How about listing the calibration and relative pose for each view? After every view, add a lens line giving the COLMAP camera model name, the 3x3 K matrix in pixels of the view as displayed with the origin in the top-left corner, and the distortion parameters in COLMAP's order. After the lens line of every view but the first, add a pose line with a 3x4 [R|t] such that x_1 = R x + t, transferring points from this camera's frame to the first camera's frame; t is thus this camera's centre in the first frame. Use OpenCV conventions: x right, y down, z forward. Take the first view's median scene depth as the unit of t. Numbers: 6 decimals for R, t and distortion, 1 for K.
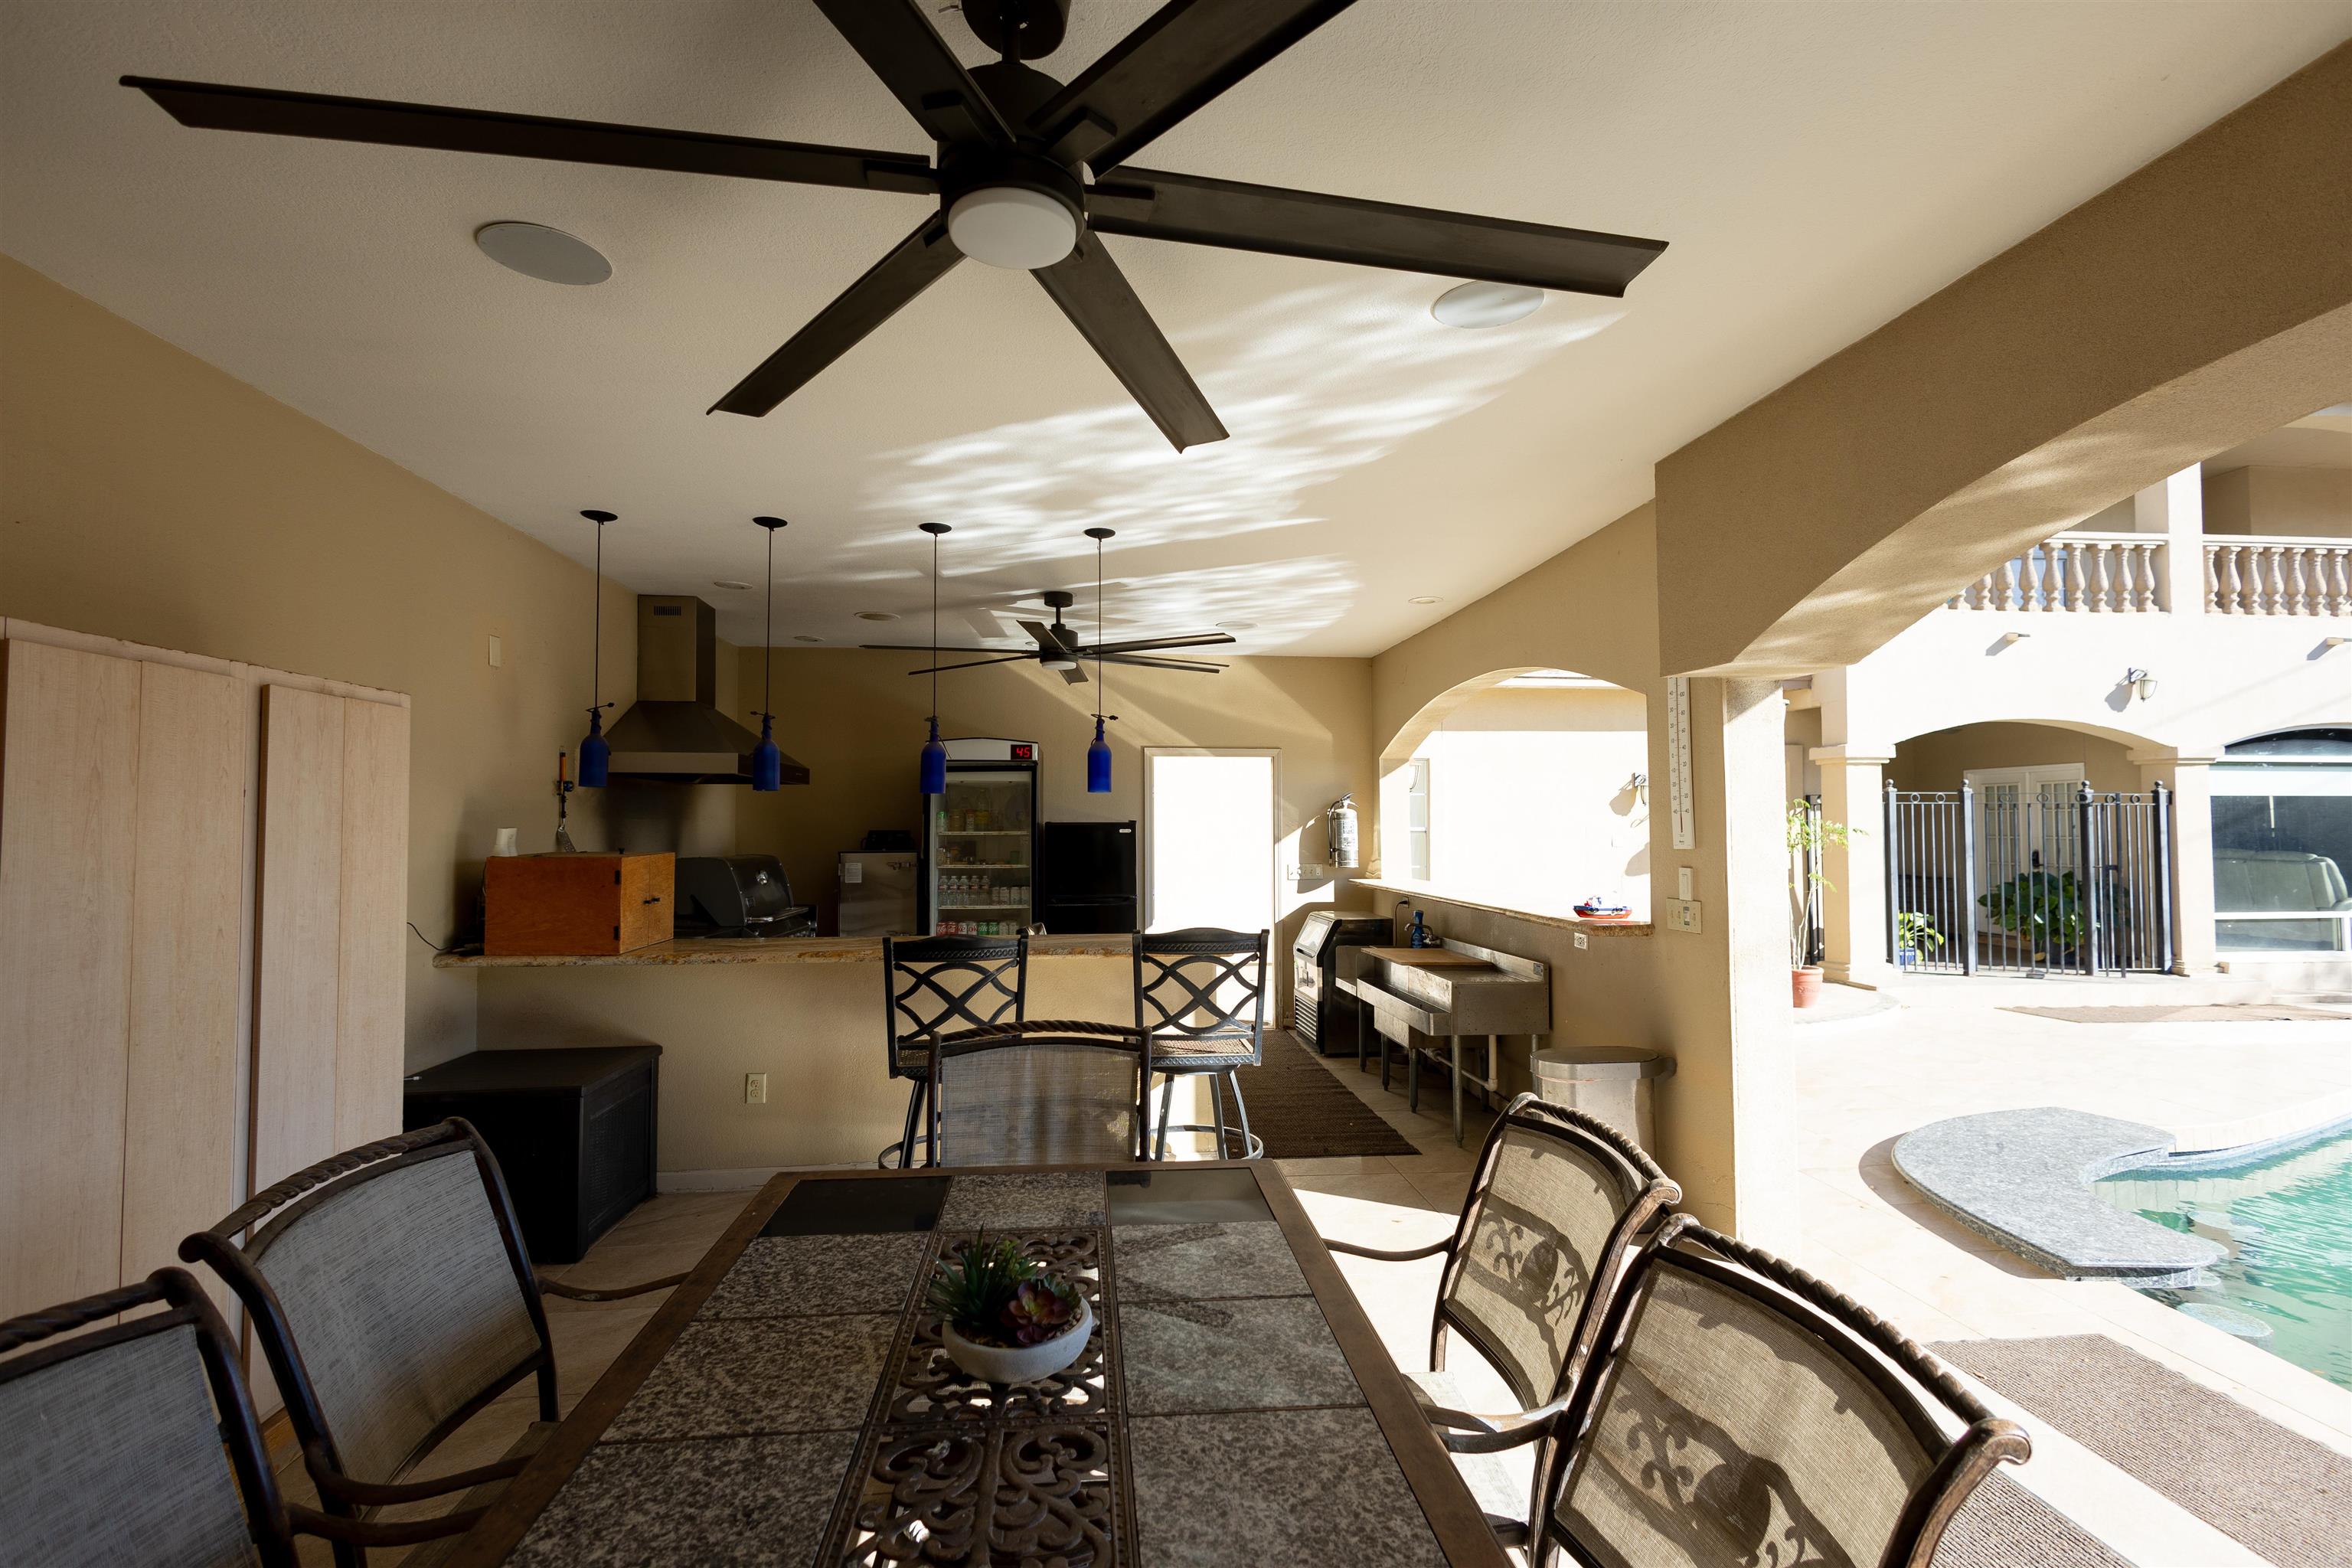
lens RADIAL K [[1082.3, 0, 1173.3], [0, 1082.3, 781.1], [0, 0, 1]] dist [0.017360, -0.003764]
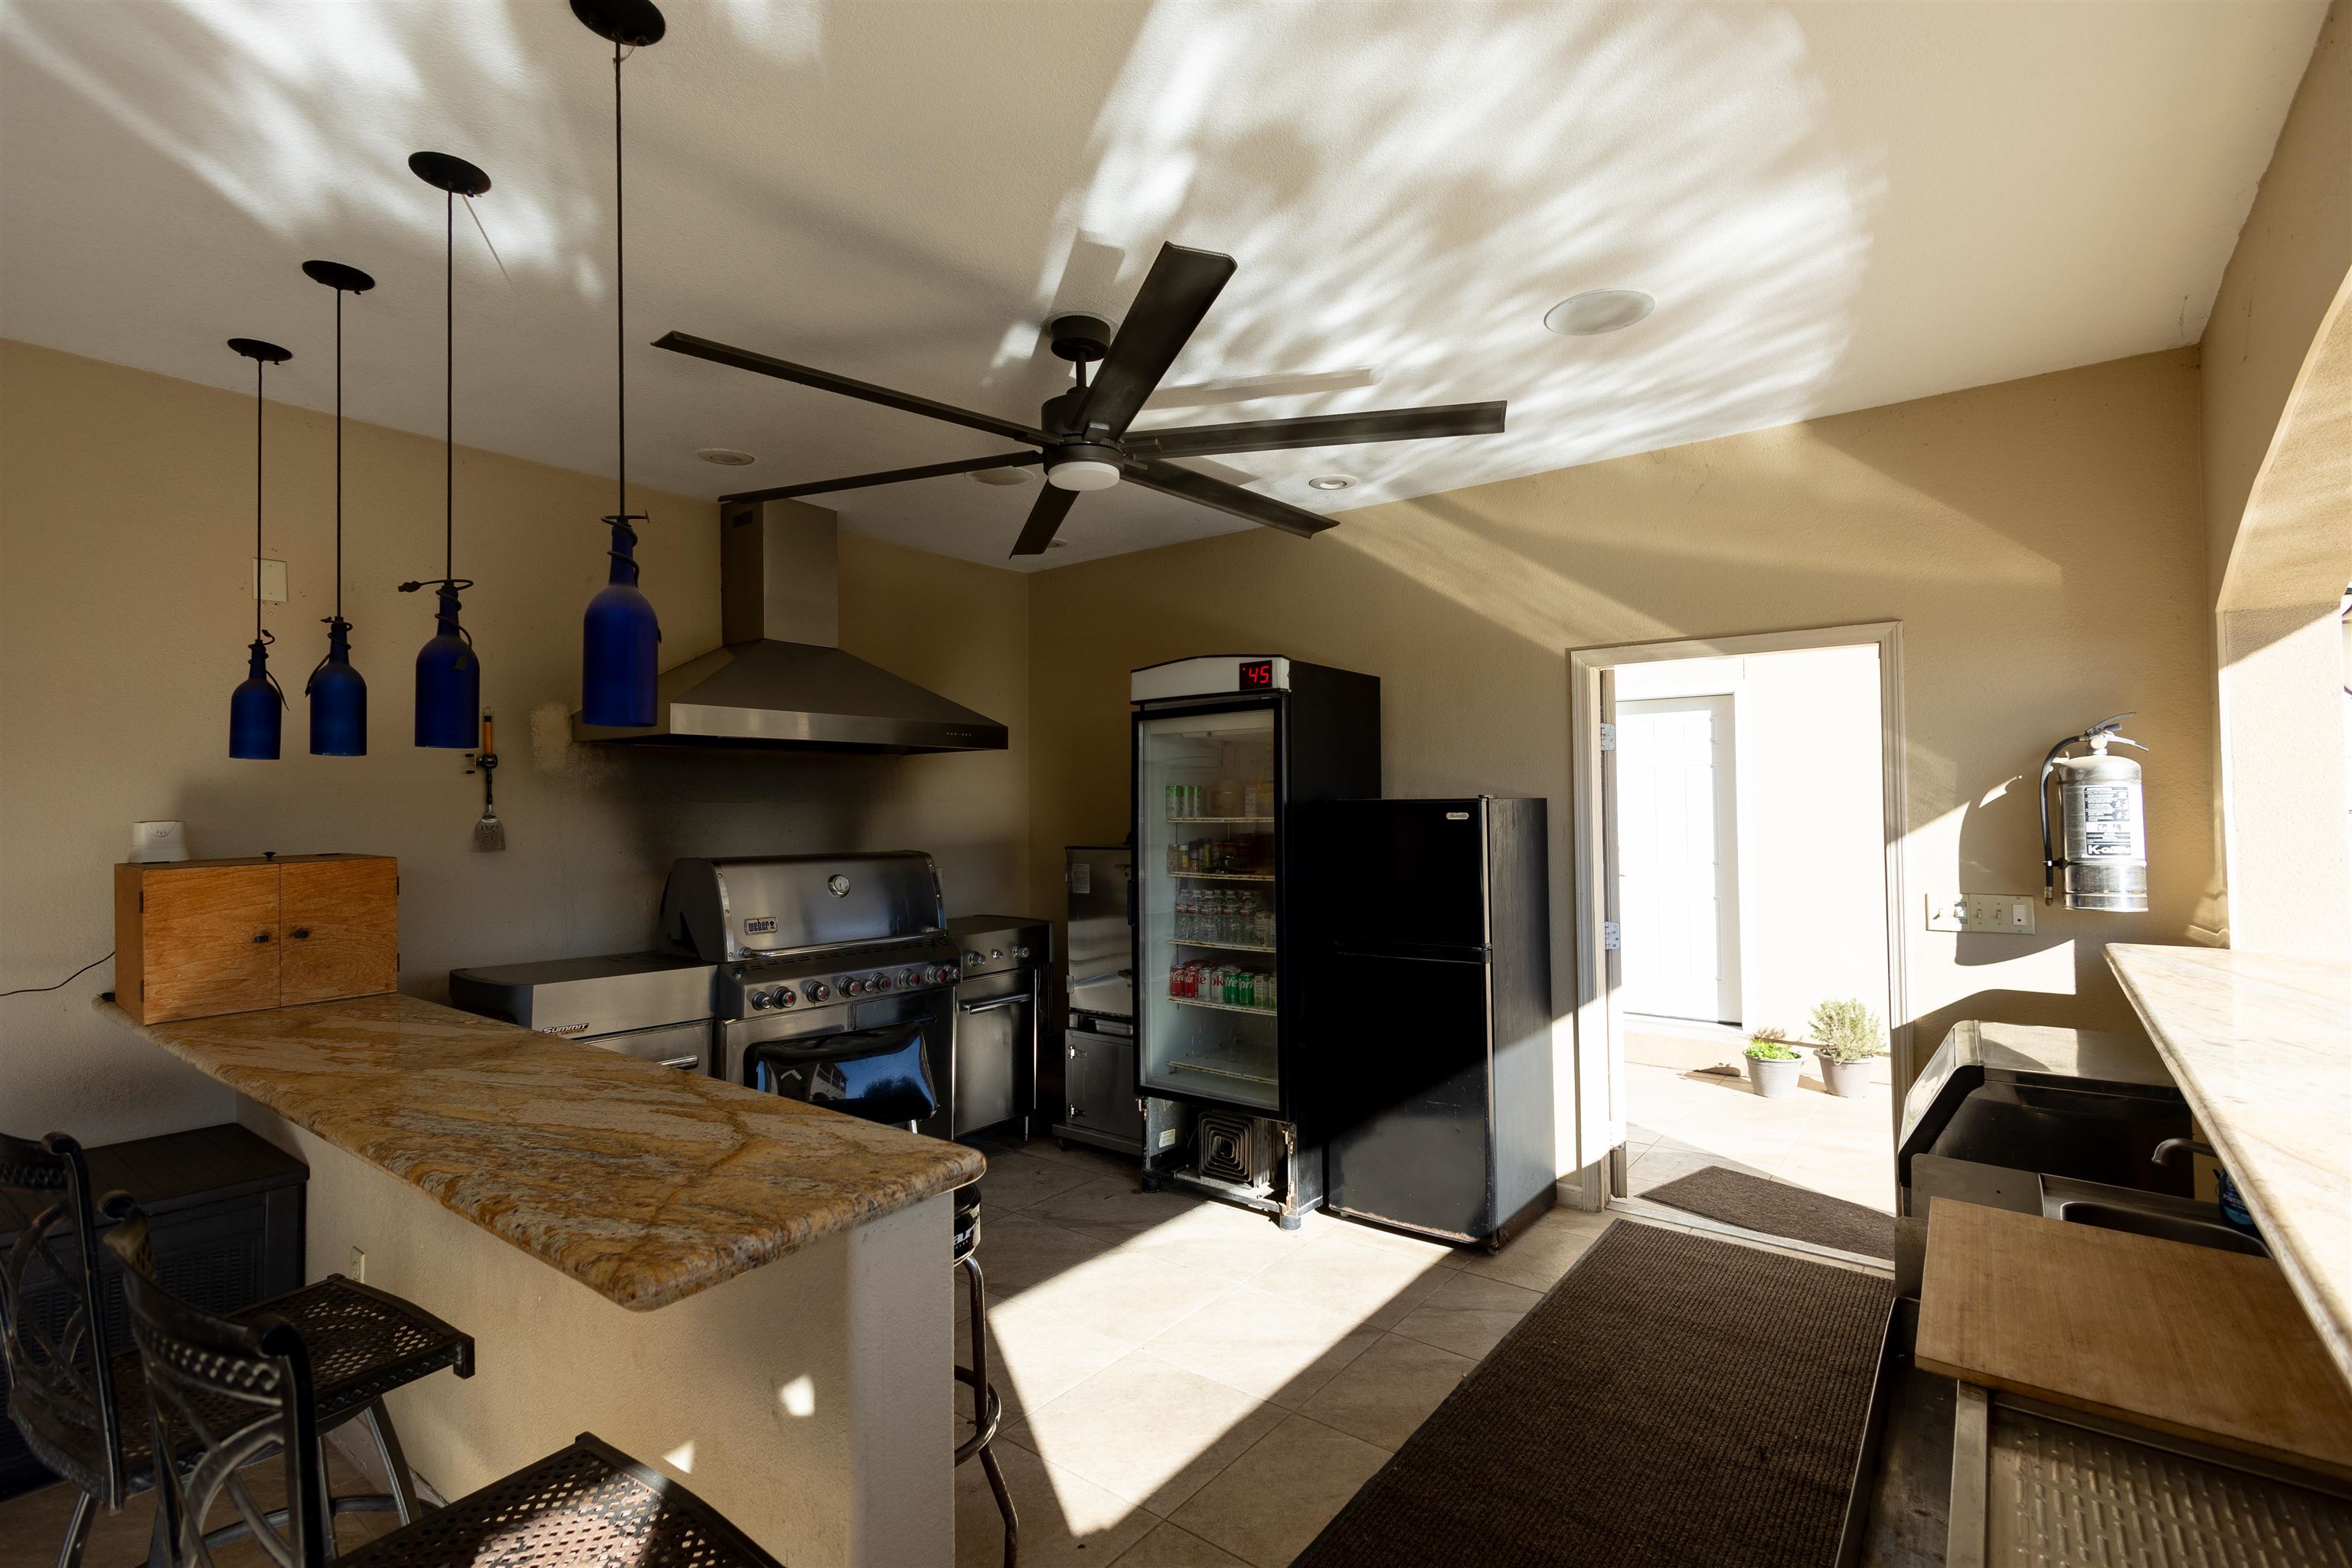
lens RADIAL K [[1082.3, 0, 1173.3], [0, 1082.3, 781.1], [0, 0, 1]] dist [0.017360, -0.003764]
pose [[0.741926, -0.022114, -0.670117, 0.174791], [0.037675, 0.999252, 0.008736, 0.018450], [0.669423, -0.031728, 0.742204, 0.492801]]
